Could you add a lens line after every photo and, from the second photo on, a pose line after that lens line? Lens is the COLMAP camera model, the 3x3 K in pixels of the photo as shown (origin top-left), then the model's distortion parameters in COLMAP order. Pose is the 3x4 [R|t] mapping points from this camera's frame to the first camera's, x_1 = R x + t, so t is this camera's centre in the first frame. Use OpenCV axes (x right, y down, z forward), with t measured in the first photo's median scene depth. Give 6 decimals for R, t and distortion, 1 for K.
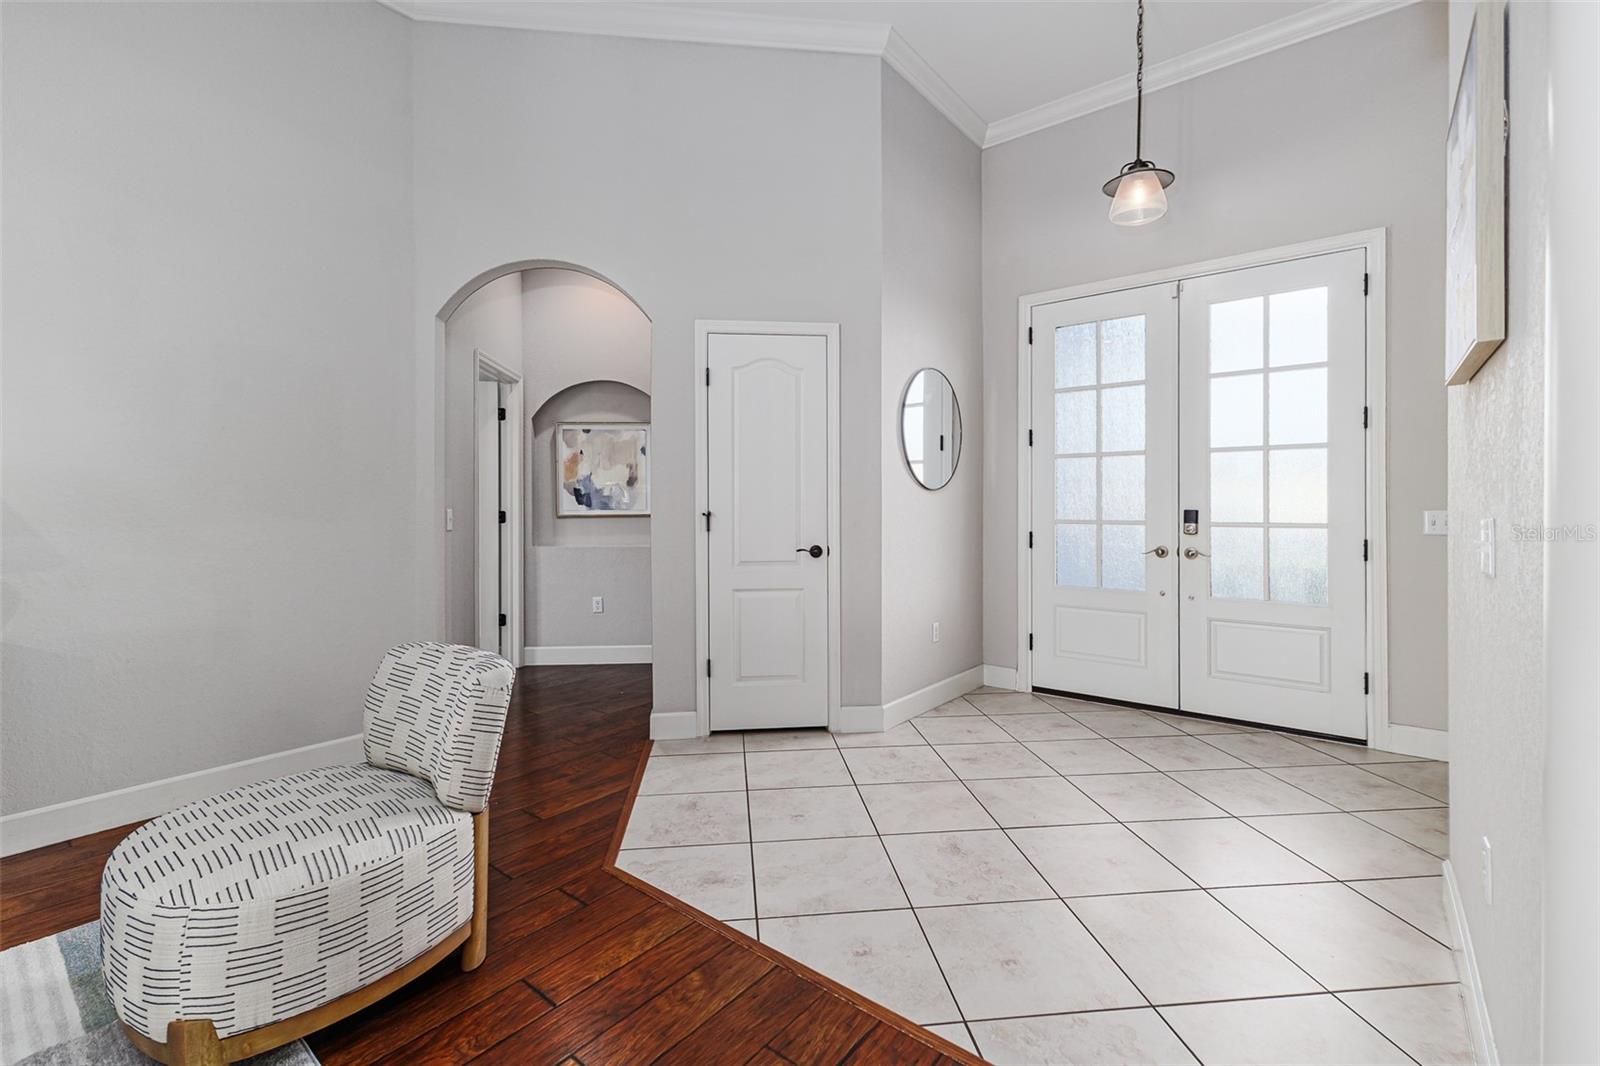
lens RADIAL K [[694.2, 0, 800.6], [0, 694.2, 517.3], [0, 0, 1]] dist [-0.000454, -0.000179]
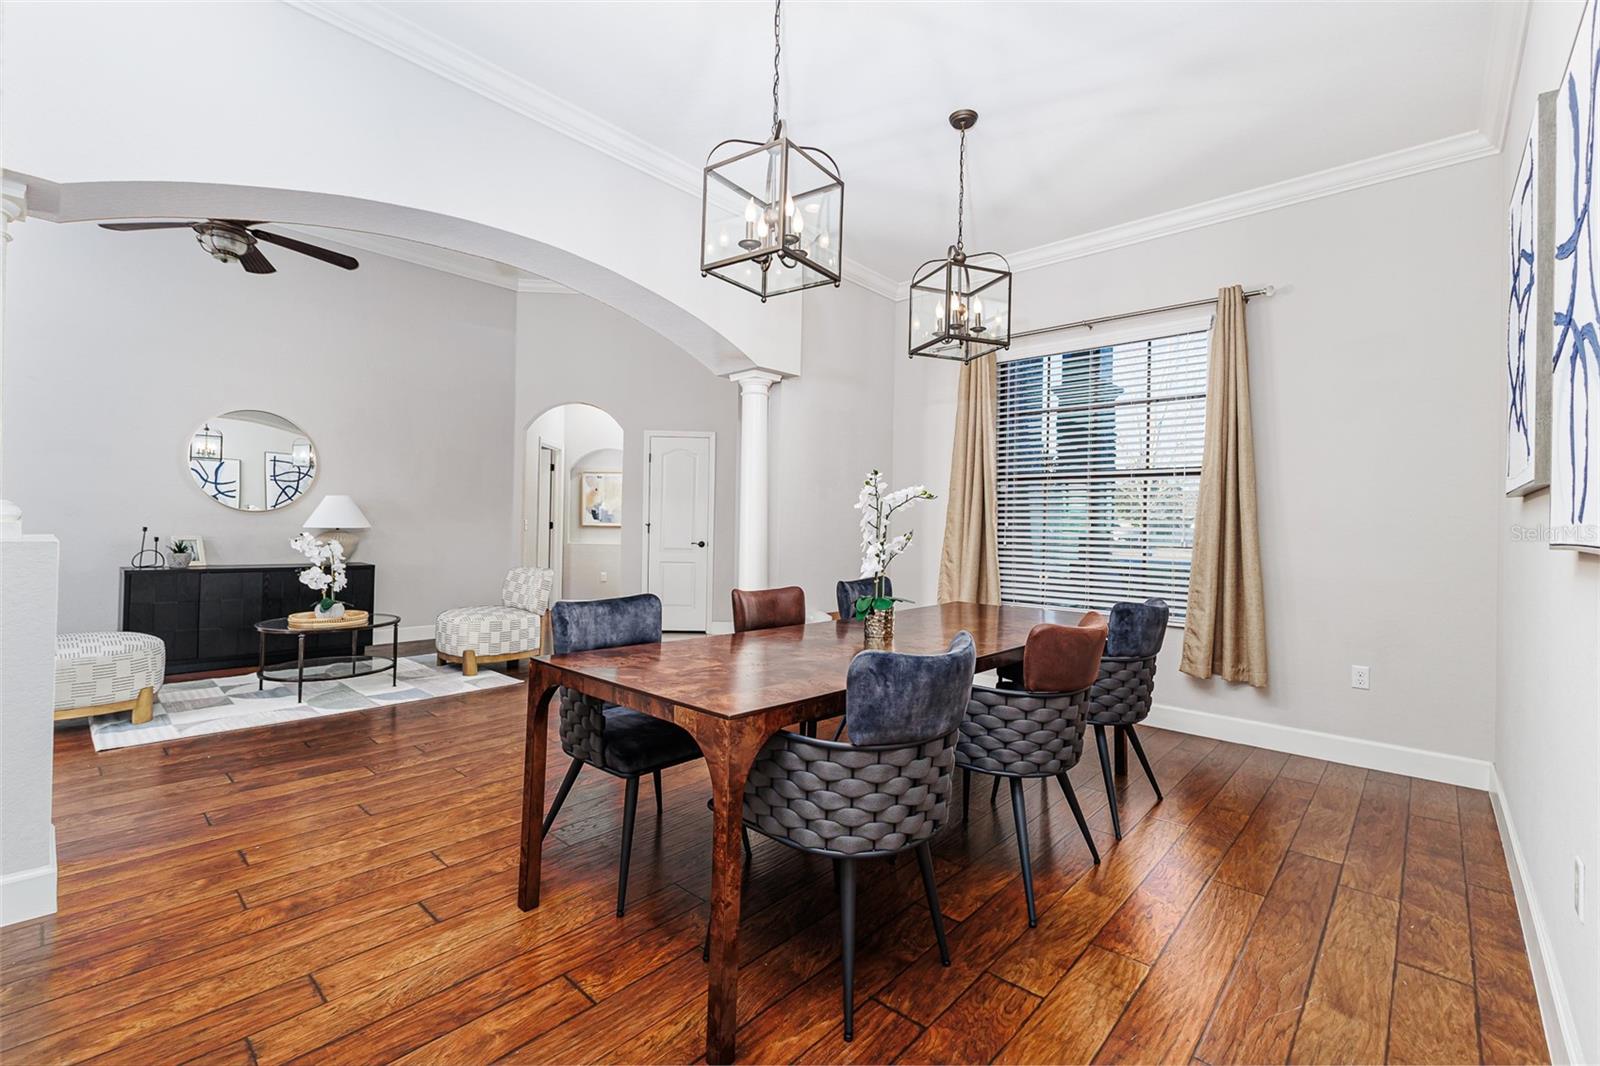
lens RADIAL K [[694.2, 0, 800.6], [0, 694.2, 517.3], [0, 0, 1]] dist [-0.000454, -0.000179]
pose [[0.998159, 0.014399, -0.058914, 0.437295], [-0.016172, 0.999427, -0.029721, 0.029327], [0.058452, 0.030620, 0.997821, -1.030887]]
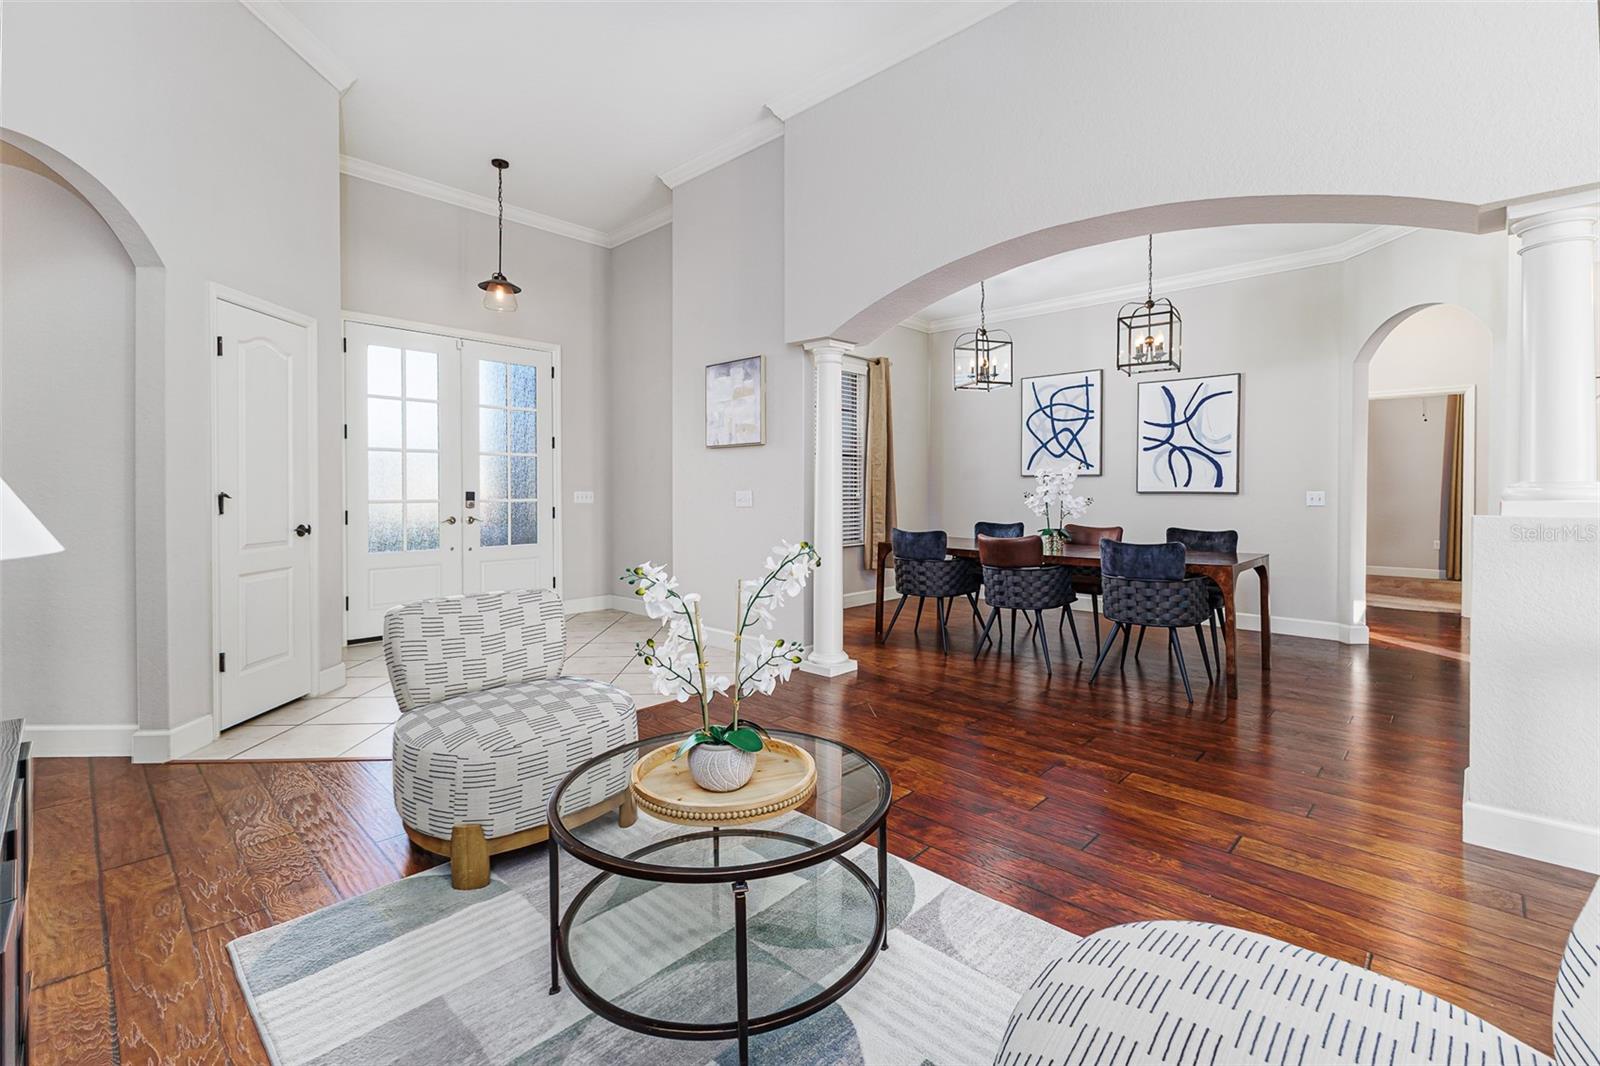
lens RADIAL K [[709.6, 0, 803.8], [0, 709.6, 527.9], [0, 0, 1]] dist [0.004462, 0.000282]
pose [[0.082945, -0.049717, 0.995313, -1.006722], [0.018982, 0.998652, 0.048302, 0.007748], [-0.996373, 0.014887, 0.083777, 0.149653]]
